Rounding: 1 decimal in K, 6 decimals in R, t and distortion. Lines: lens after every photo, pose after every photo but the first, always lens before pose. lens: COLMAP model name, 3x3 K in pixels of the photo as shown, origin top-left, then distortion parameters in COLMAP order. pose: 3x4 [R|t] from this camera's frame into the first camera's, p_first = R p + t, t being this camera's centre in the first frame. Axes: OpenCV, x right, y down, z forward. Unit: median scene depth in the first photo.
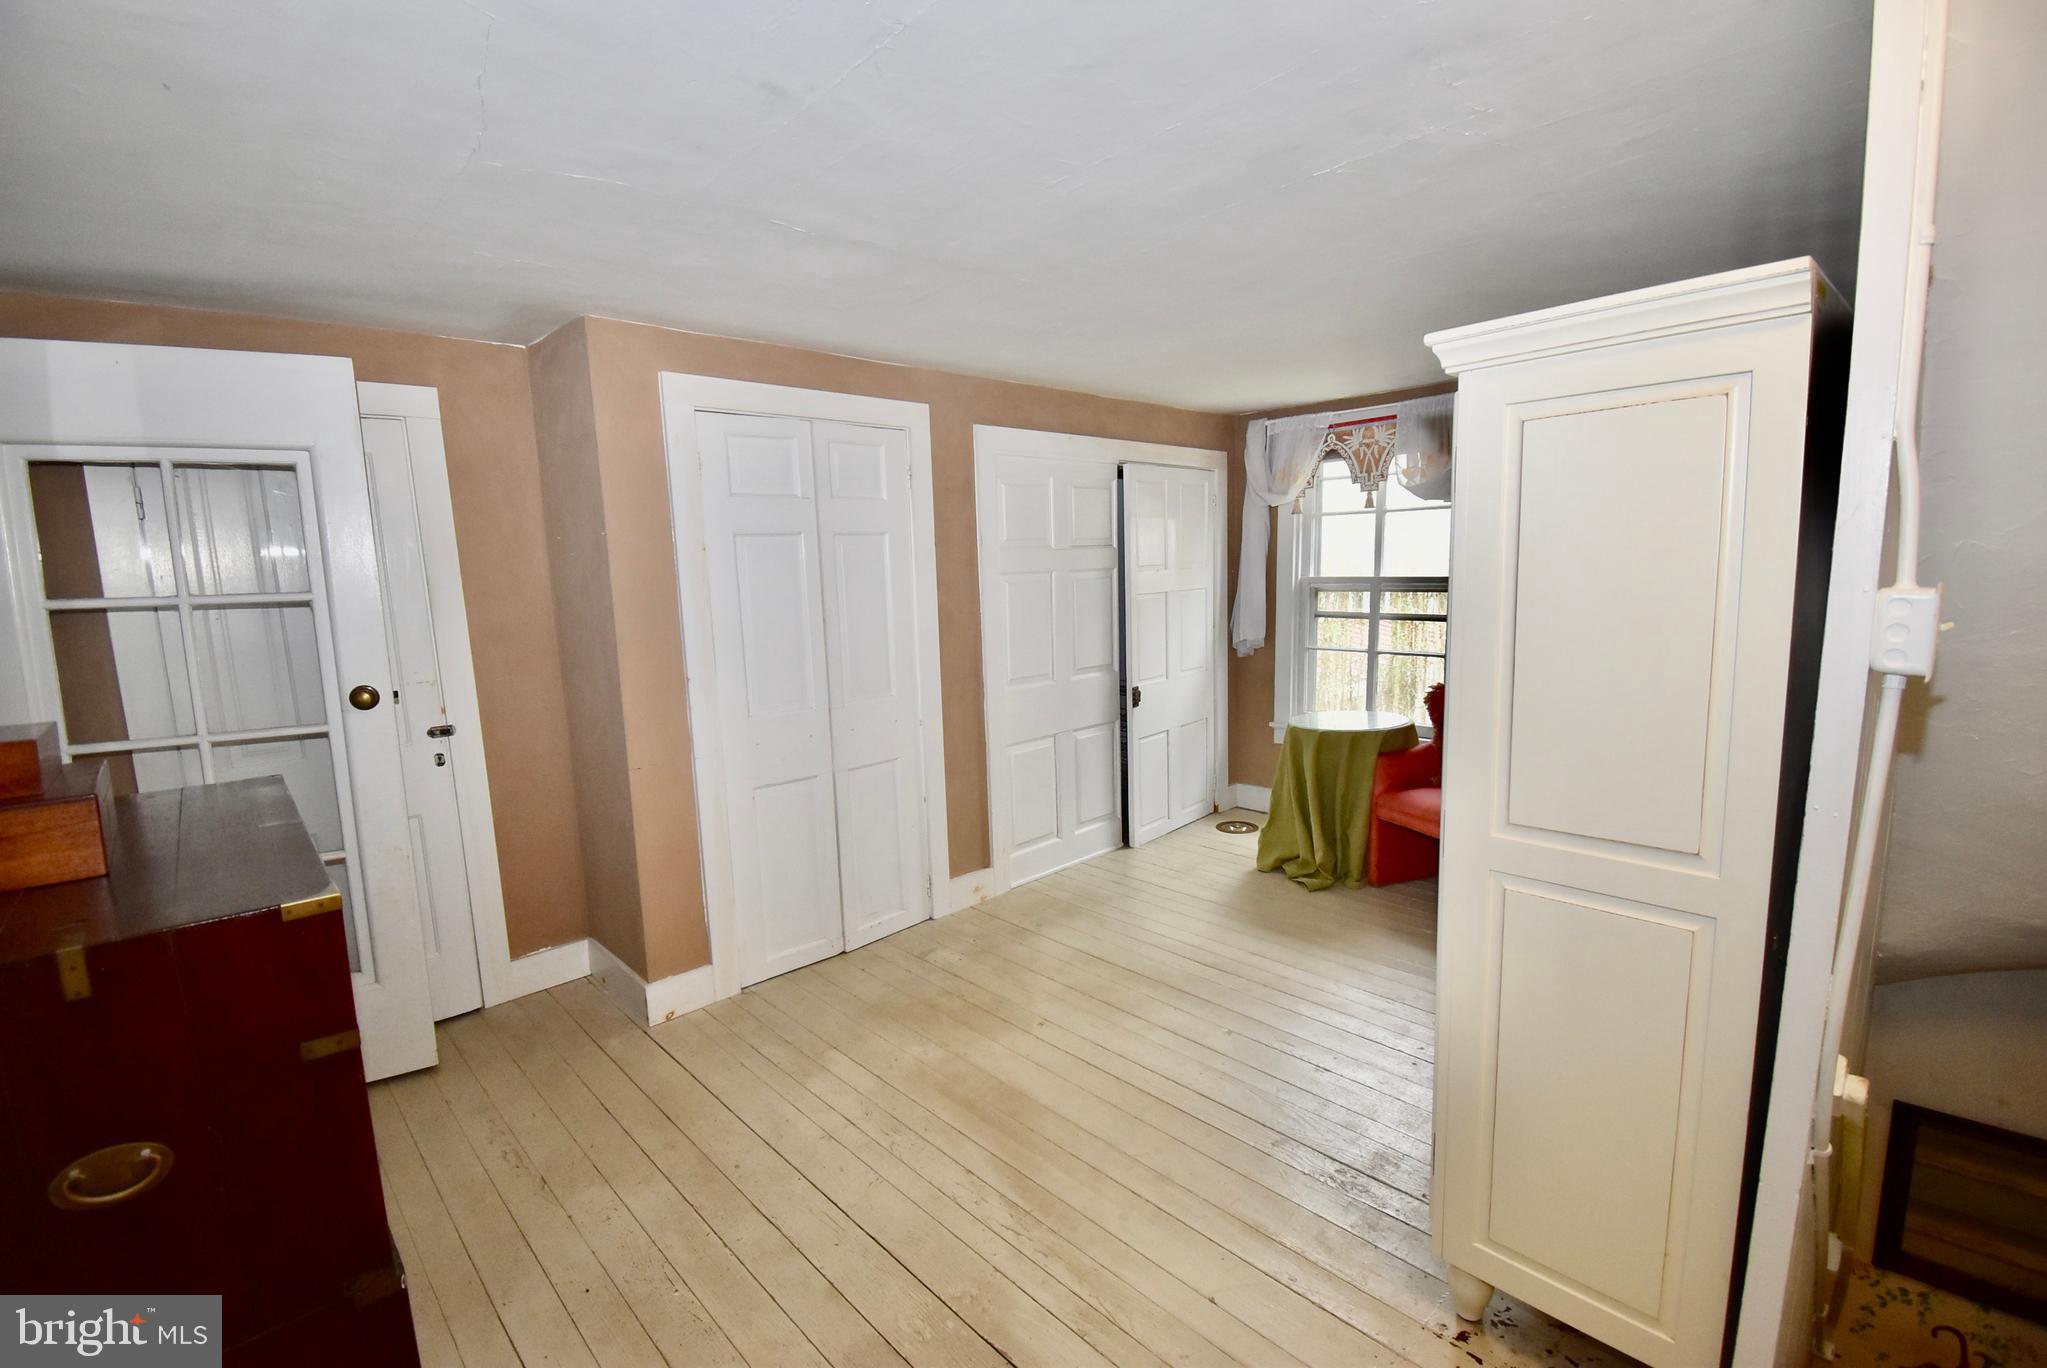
lens RADIAL K [[924.7, 0, 1050.8], [0, 924.7, 689.9], [0, 0, 1]] dist [-0.000729, -0.000754]
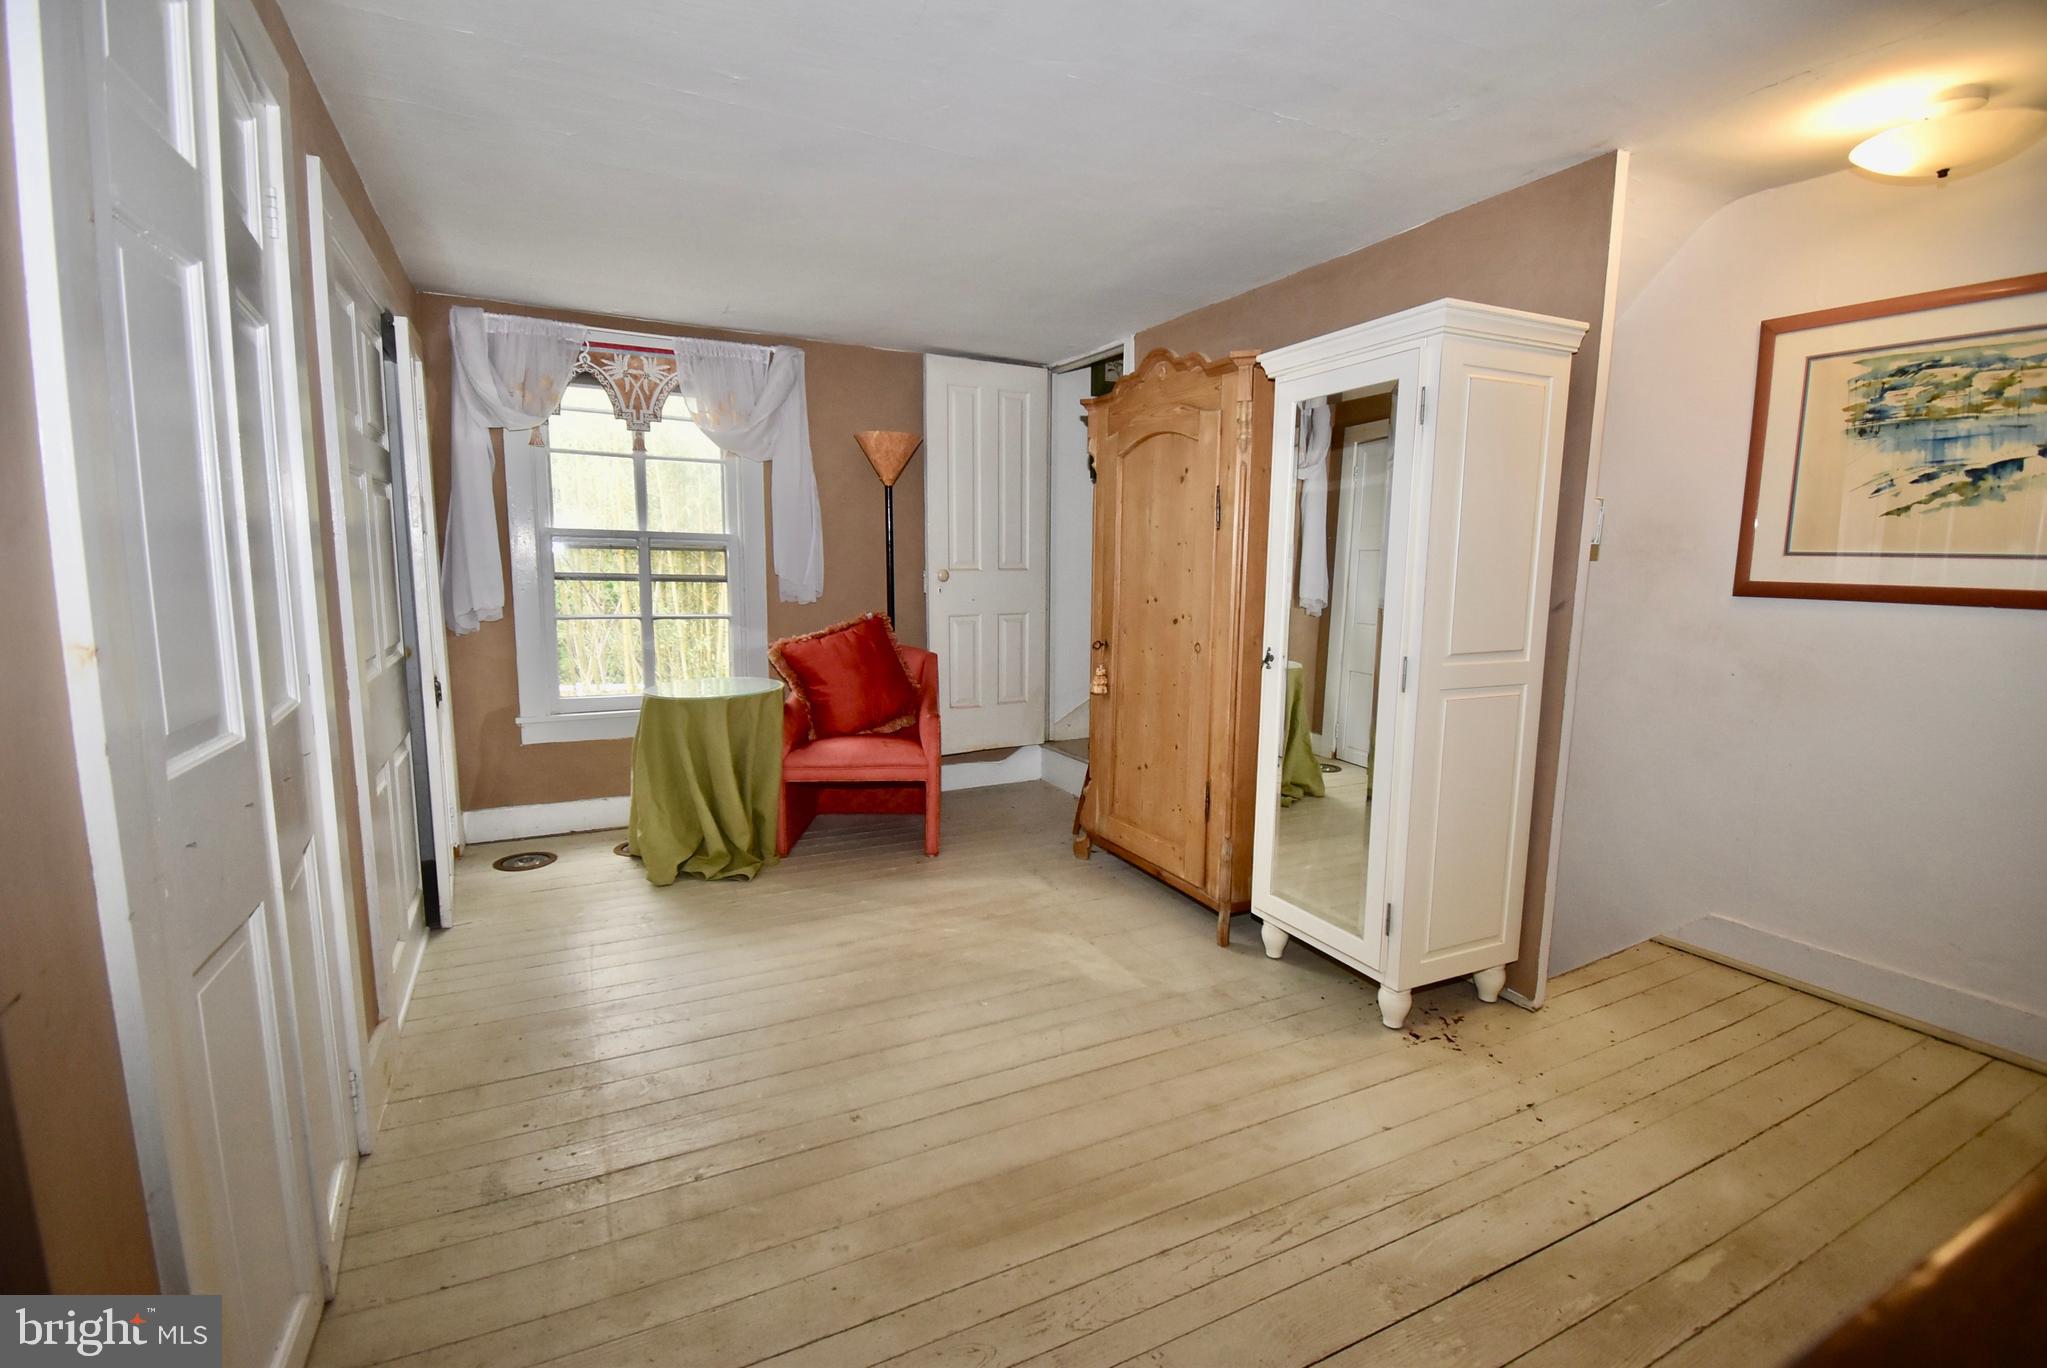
lens RADIAL K [[886.7, 0, 1020.9], [0, 886.7, 706.8], [0, 0, 1]] dist [-0.000192, -0.000396]
pose [[0.307238, -0.120905, 0.943921, -0.367212], [0.111201, 0.989662, 0.090569, 0.005788], [-0.945113, 0.077139, 0.317507, 0.420834]]
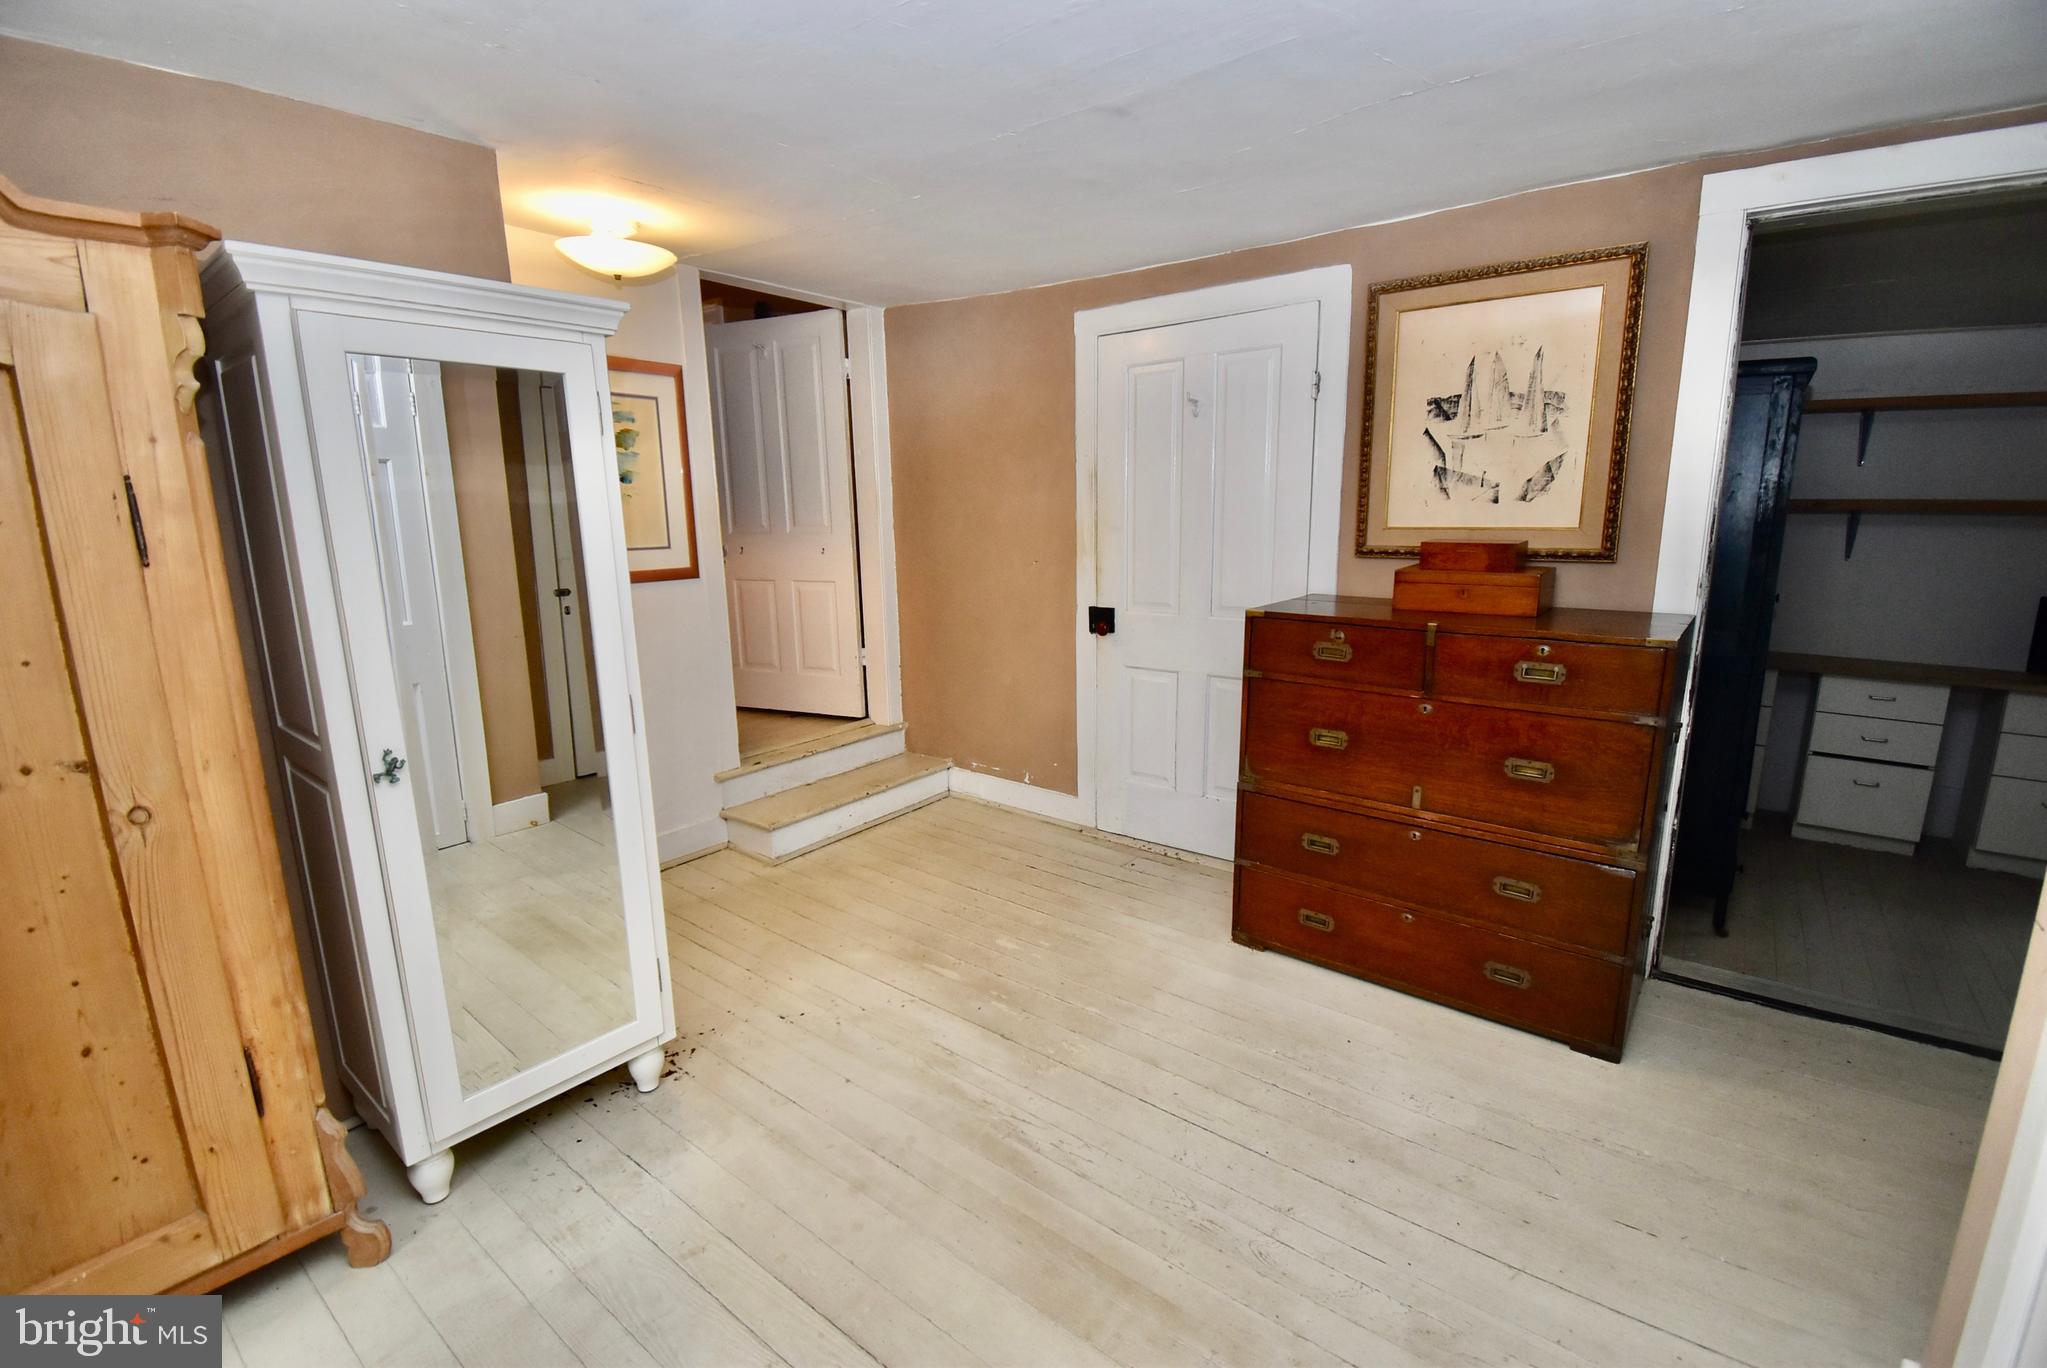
lens RADIAL K [[924.7, 0, 1050.8], [0, 924.7, 689.9], [0, 0, 1]] dist [-0.000729, -0.000754]
pose [[-0.989546, 0.065306, -0.128586, 0.011837], [0.017612, 0.939647, 0.341691, -0.105643], [0.143140, 0.335854, -0.930974, 0.822278]]
